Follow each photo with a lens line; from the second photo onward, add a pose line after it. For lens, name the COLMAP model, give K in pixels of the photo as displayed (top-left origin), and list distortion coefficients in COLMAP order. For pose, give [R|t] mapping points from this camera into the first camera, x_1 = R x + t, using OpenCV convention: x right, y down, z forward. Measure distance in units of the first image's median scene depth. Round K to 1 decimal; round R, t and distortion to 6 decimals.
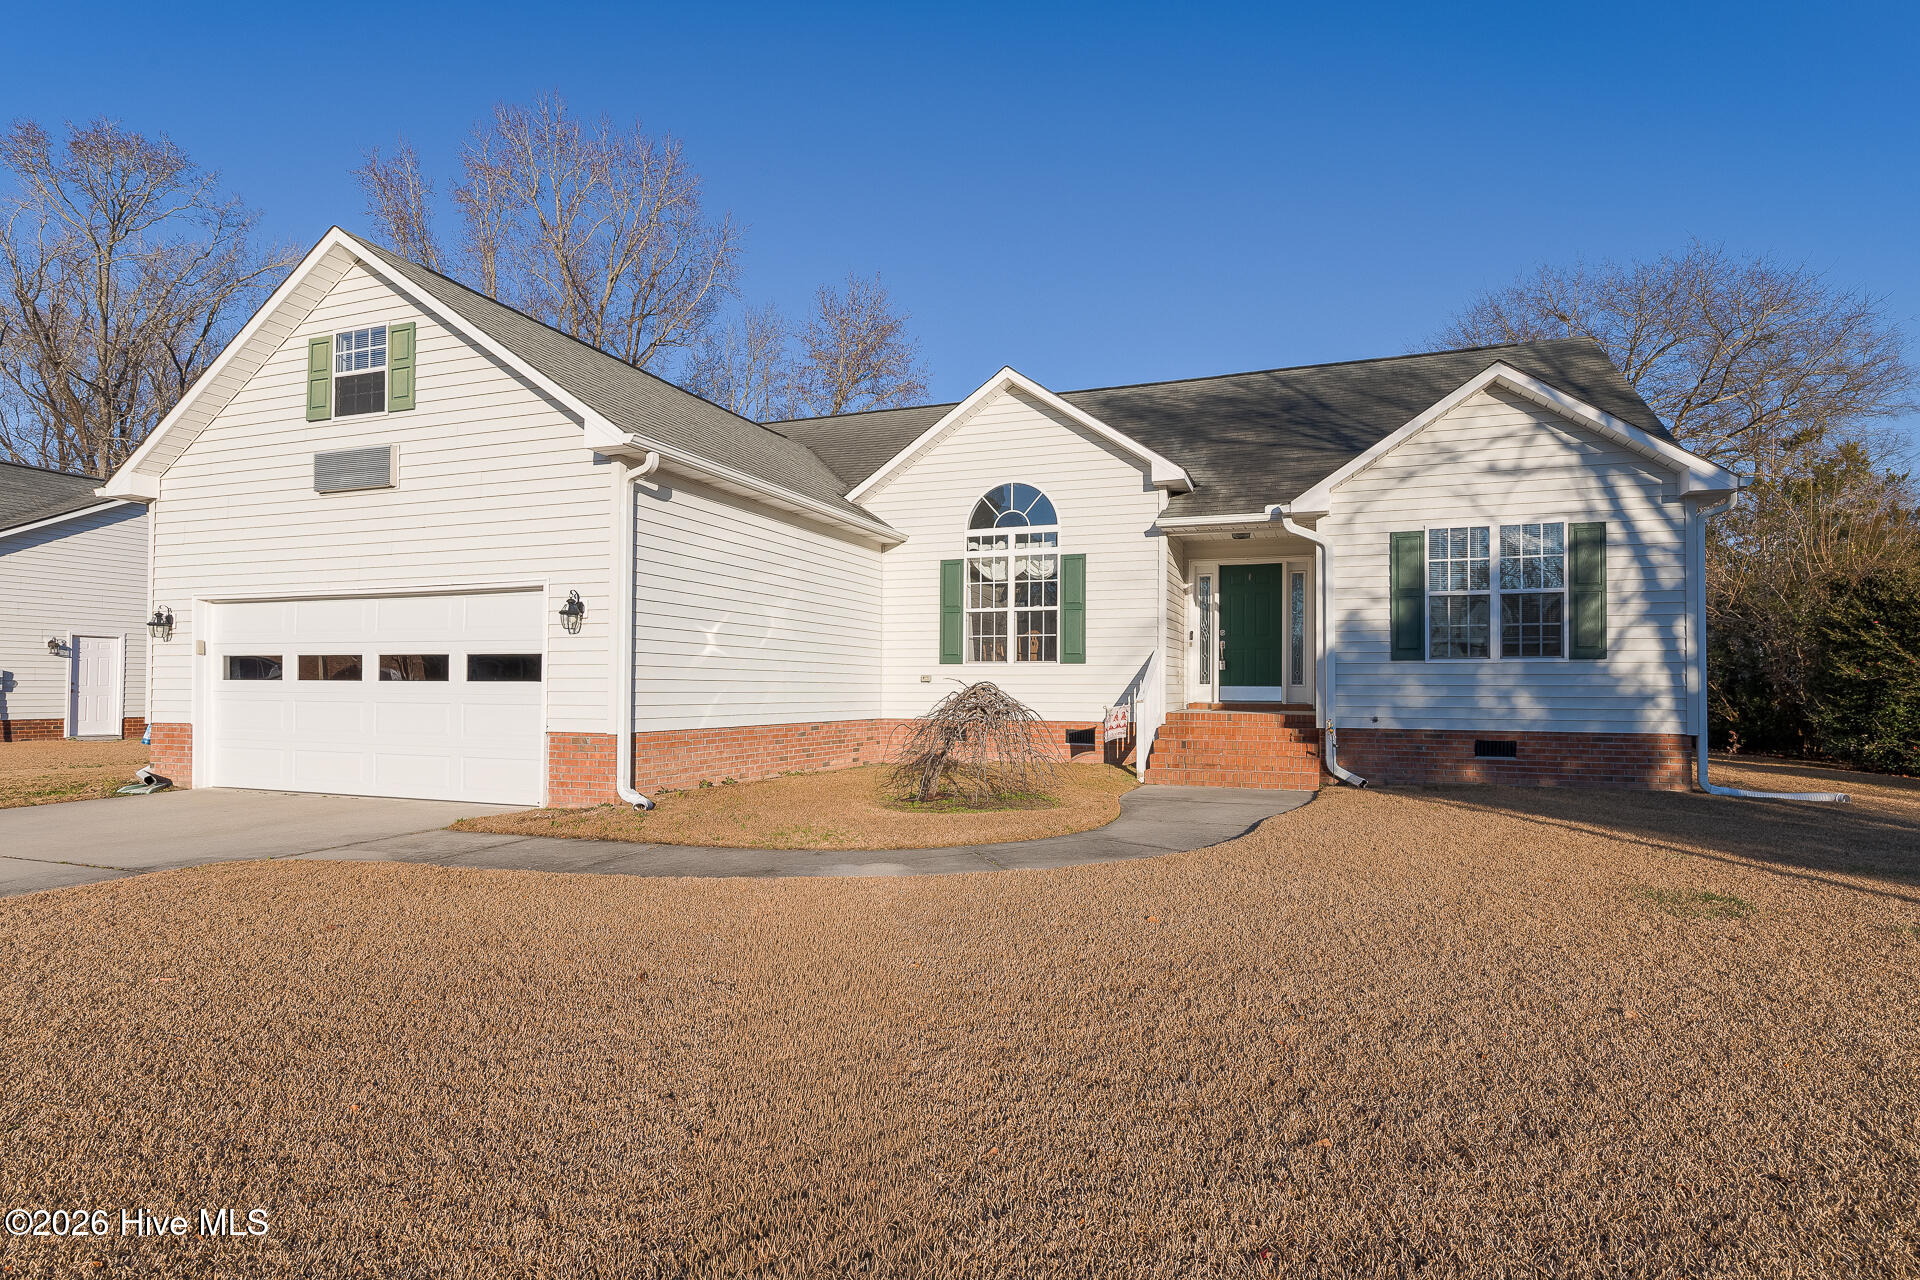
lens RADIAL K [[972.3, 0, 962.1], [0, 972.3, 670.9], [0, 0, 1]] dist [0.005367, 0.001618]
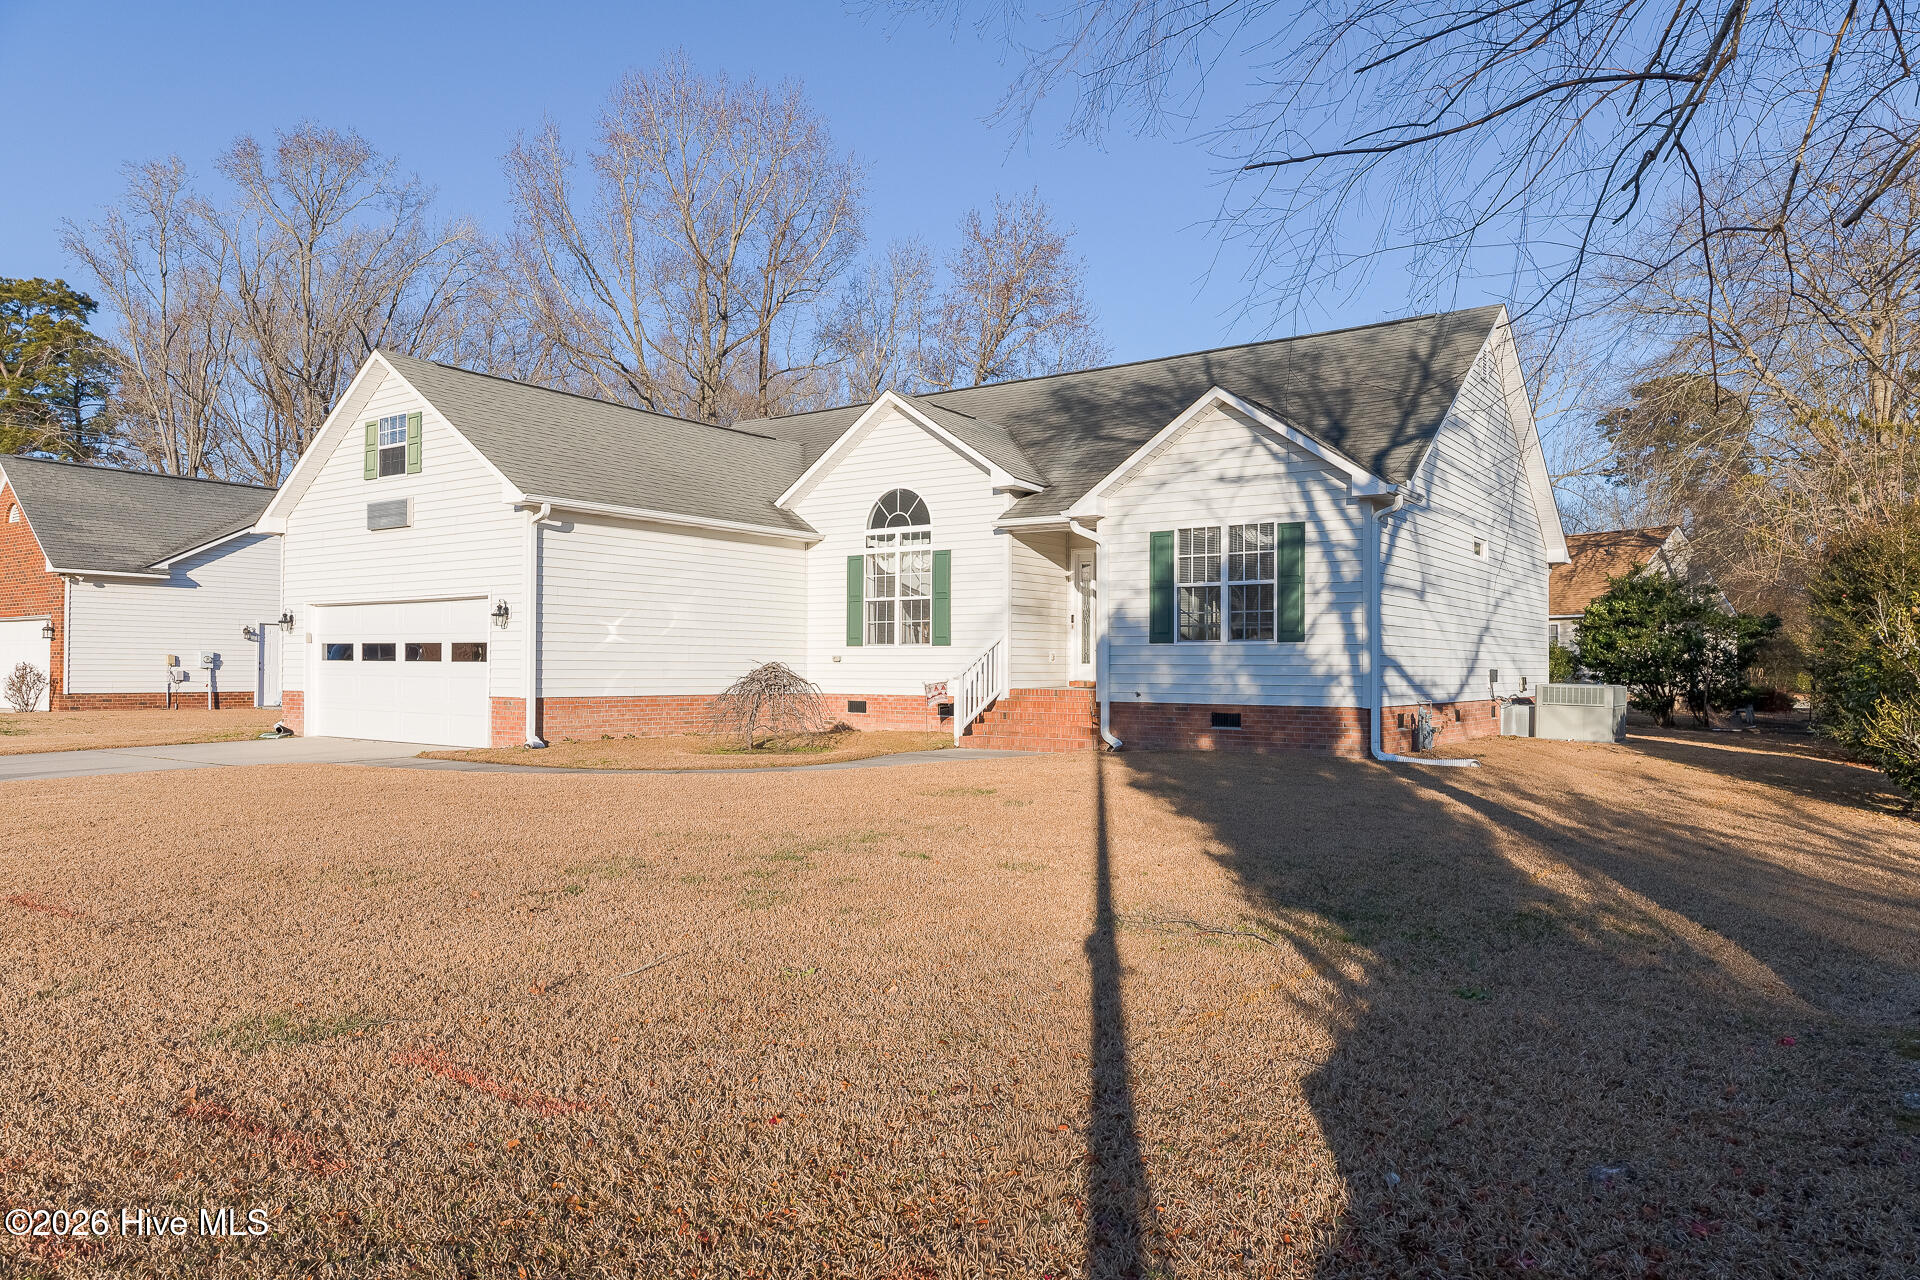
lens RADIAL K [[1273.9, 0, 903.0], [0, 1273.9, 654.2], [0, 0, 1]] dist [-0.005474, 0.005236]
pose [[0.956164, -0.001483, -0.292827, 0.609539], [0.003435, 0.999975, 0.006151, -0.008776], [0.292810, -0.006888, 0.956146, -0.537561]]
